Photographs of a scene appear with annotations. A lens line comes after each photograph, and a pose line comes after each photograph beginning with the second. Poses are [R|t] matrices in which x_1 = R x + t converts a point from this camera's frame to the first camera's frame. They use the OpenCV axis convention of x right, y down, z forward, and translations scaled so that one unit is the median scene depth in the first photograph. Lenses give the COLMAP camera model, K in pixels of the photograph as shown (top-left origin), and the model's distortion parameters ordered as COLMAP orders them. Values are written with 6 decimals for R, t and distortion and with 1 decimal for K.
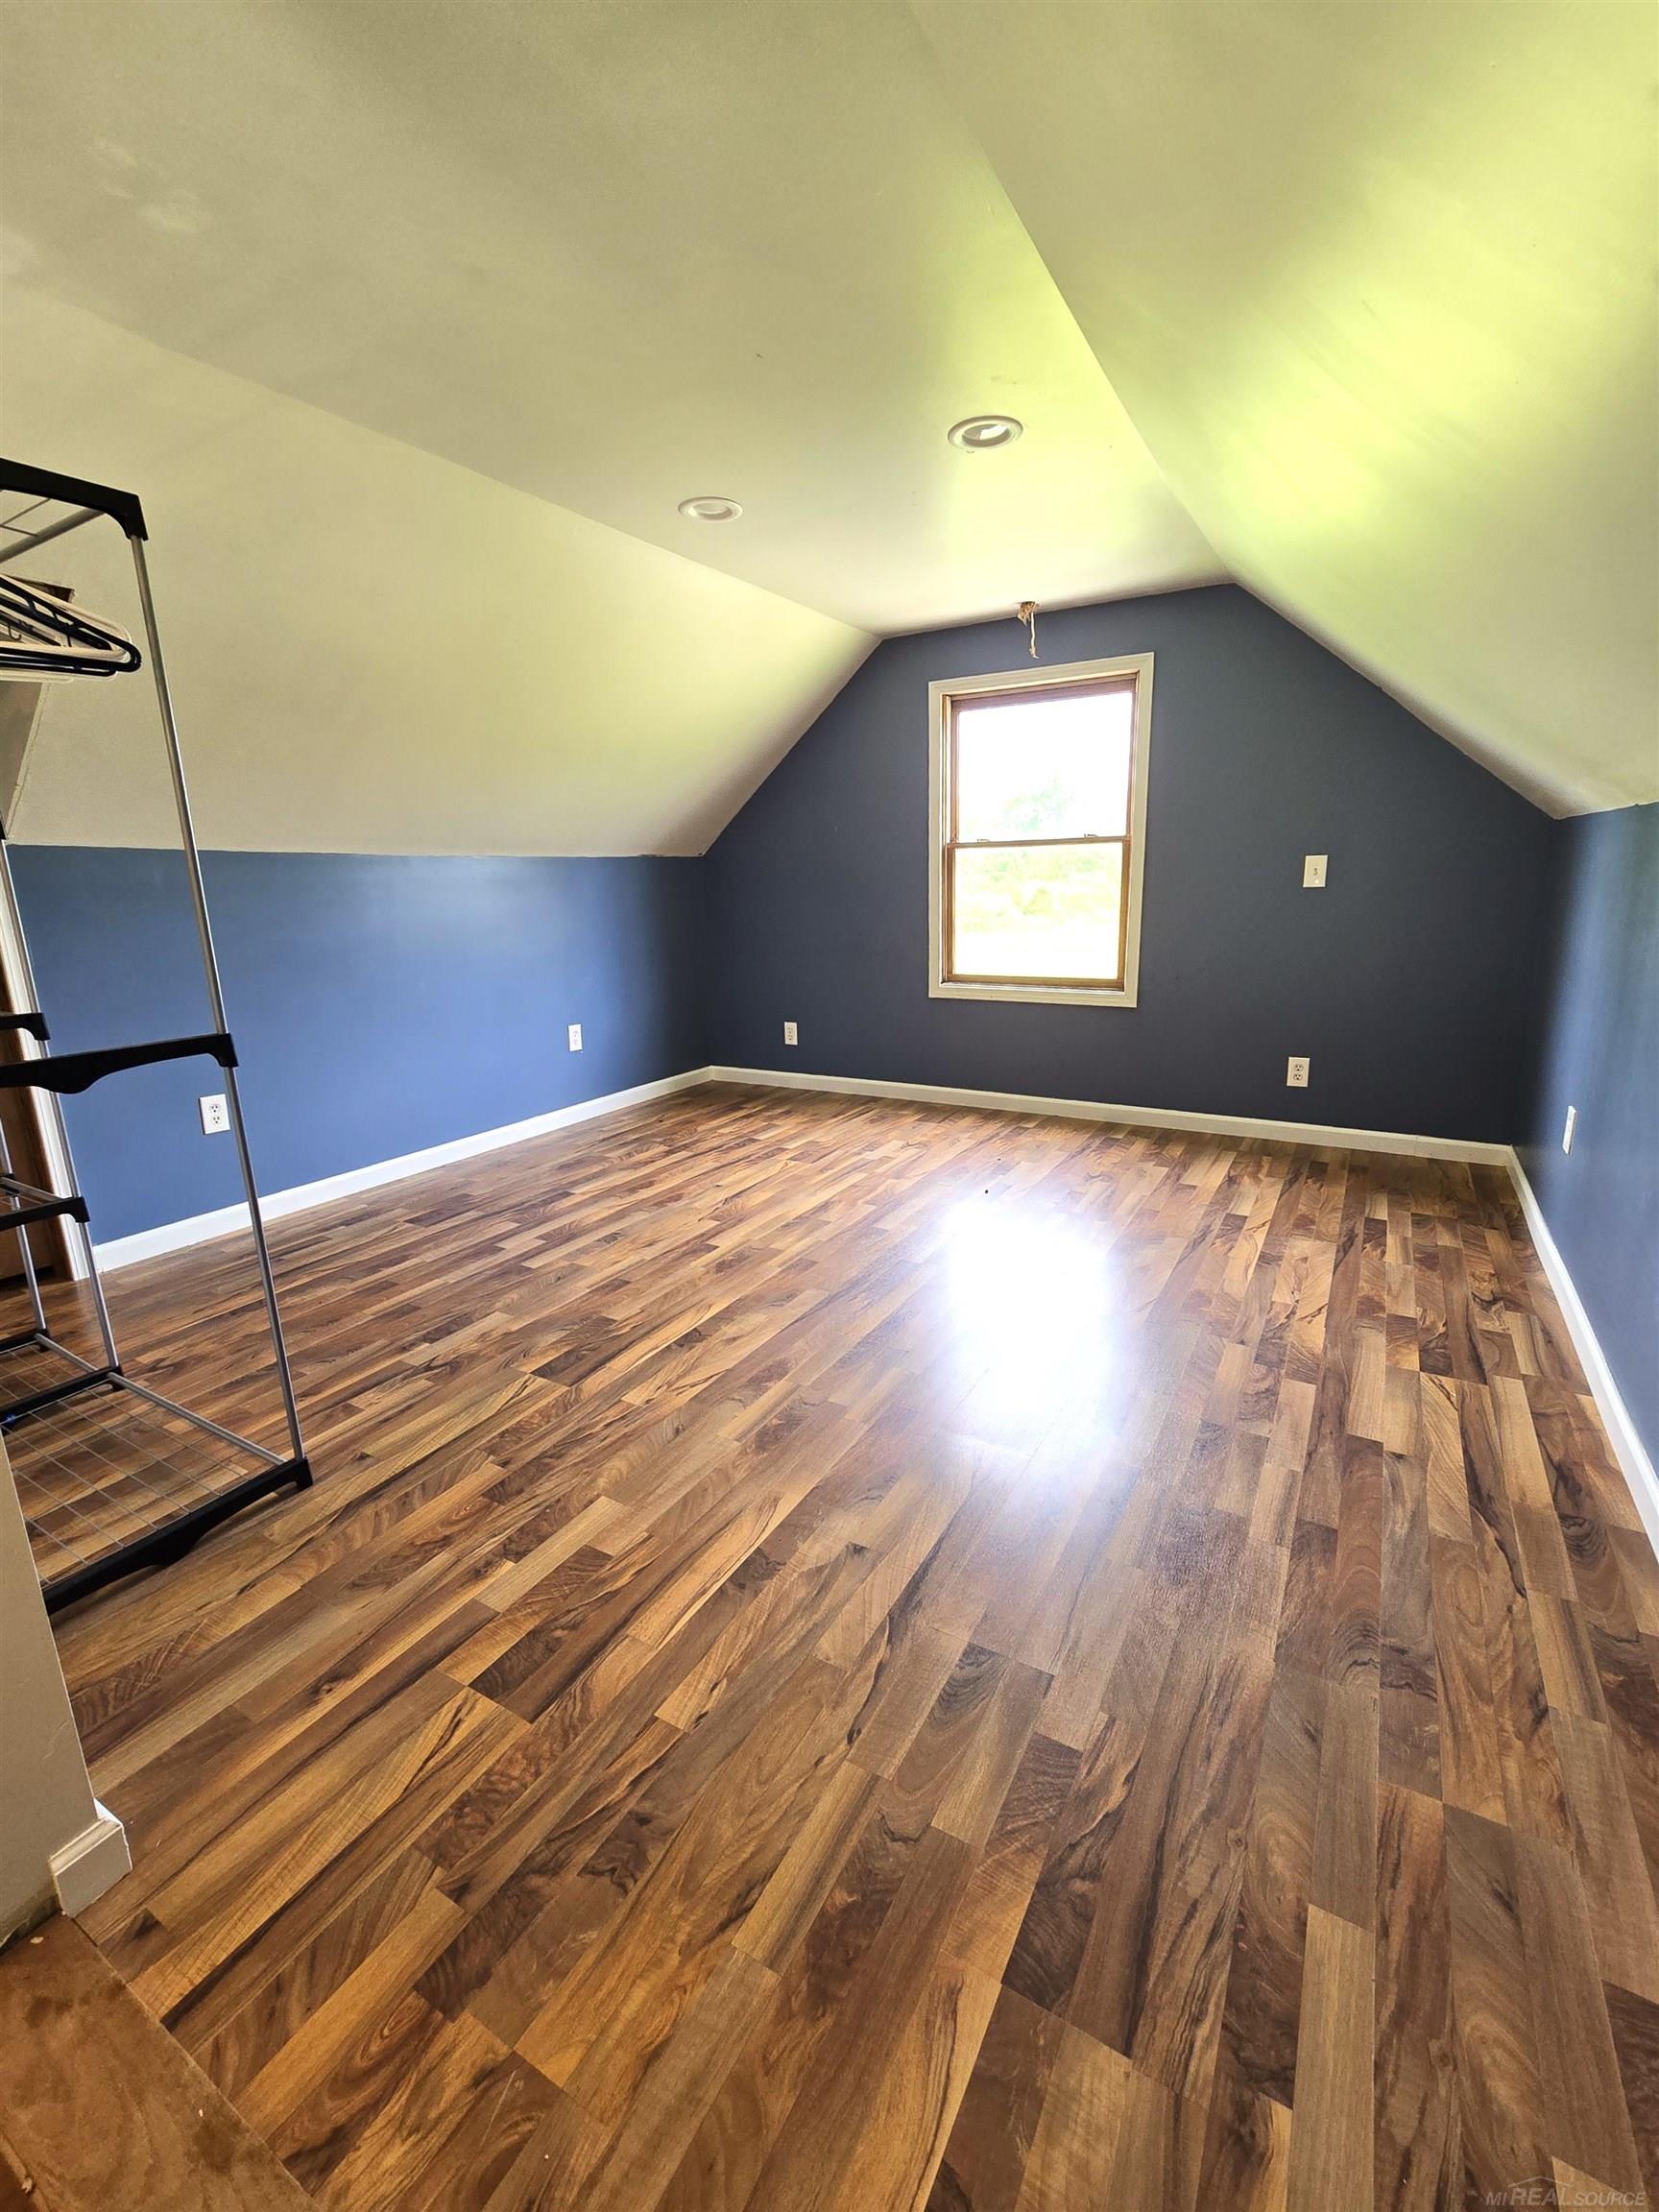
lens RADIAL K [[931.9, 0, 829.6], [0, 931.9, 1112.0], [0, 0, 1]] dist [-0.003941, 0.001566]
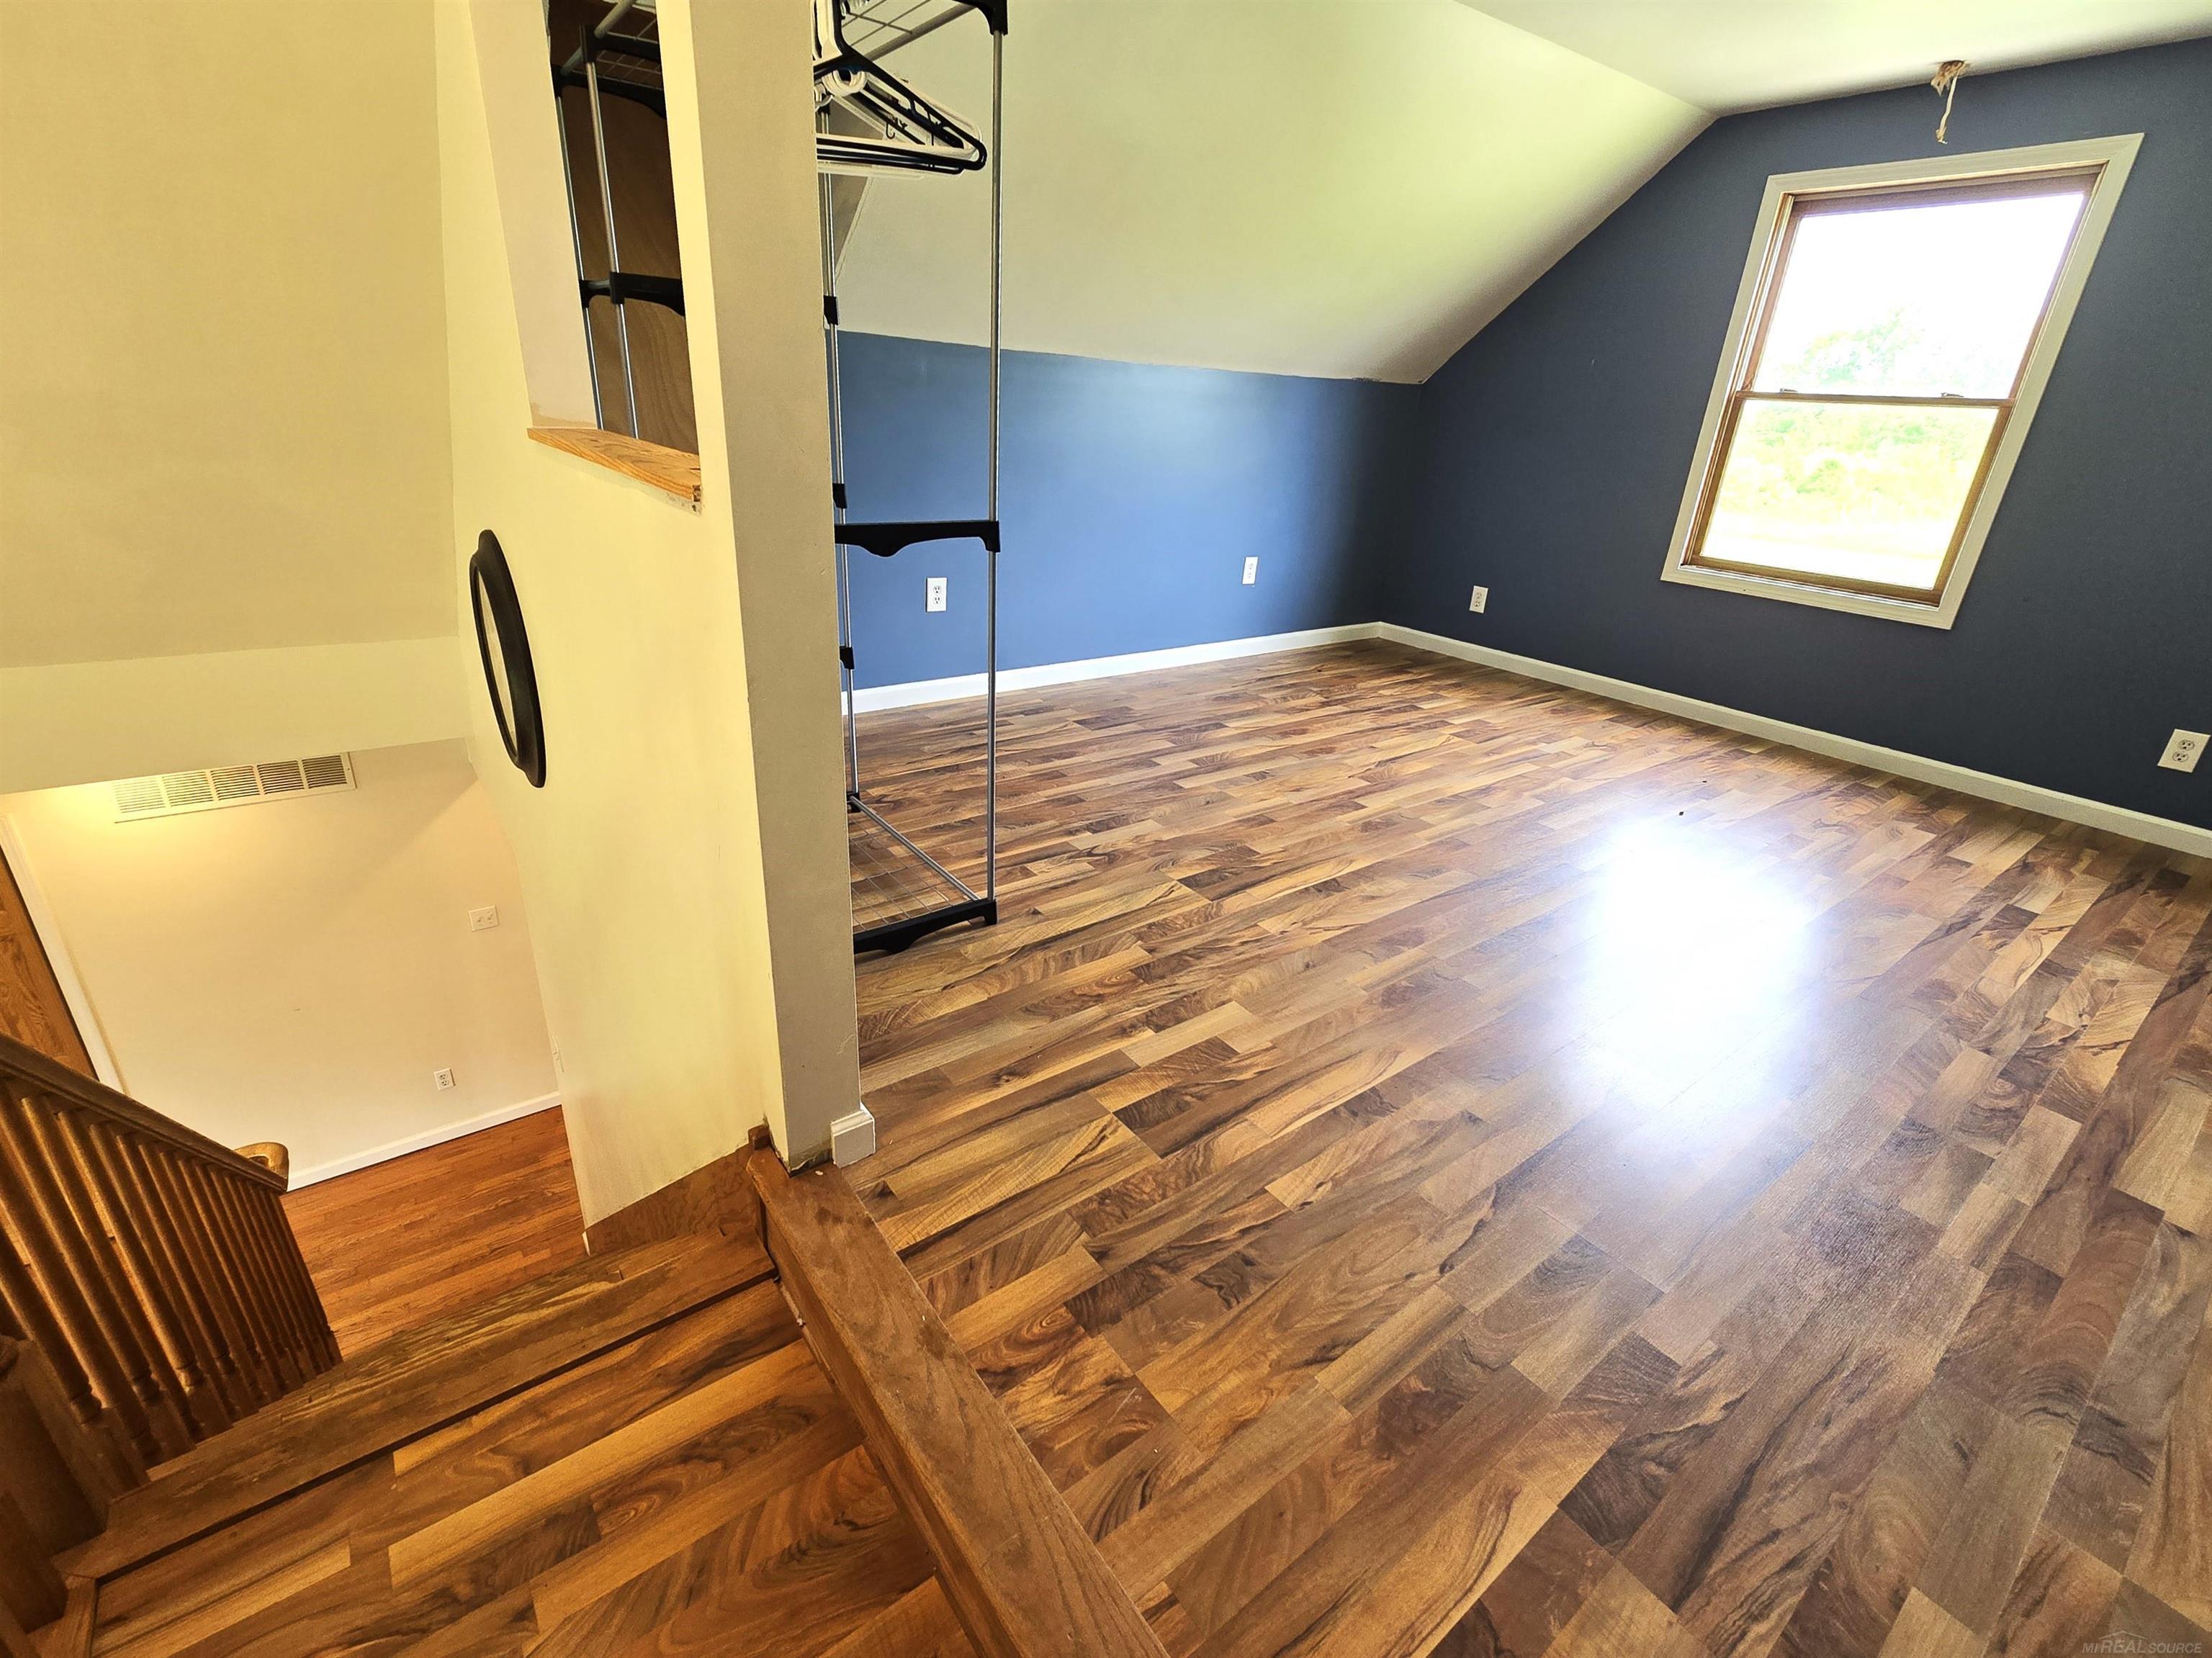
lens RADIAL K [[978.5, 0, 1107.9], [0, 978.5, 819.9], [0, 0, 1]] dist [-0.004142, 0.002268]
pose [[0.921166, 0.220013, -0.321011, -0.063602], [-0.167049, 0.968541, 0.184455, 0.024509], [0.351495, -0.116289, 0.928939, -0.086246]]
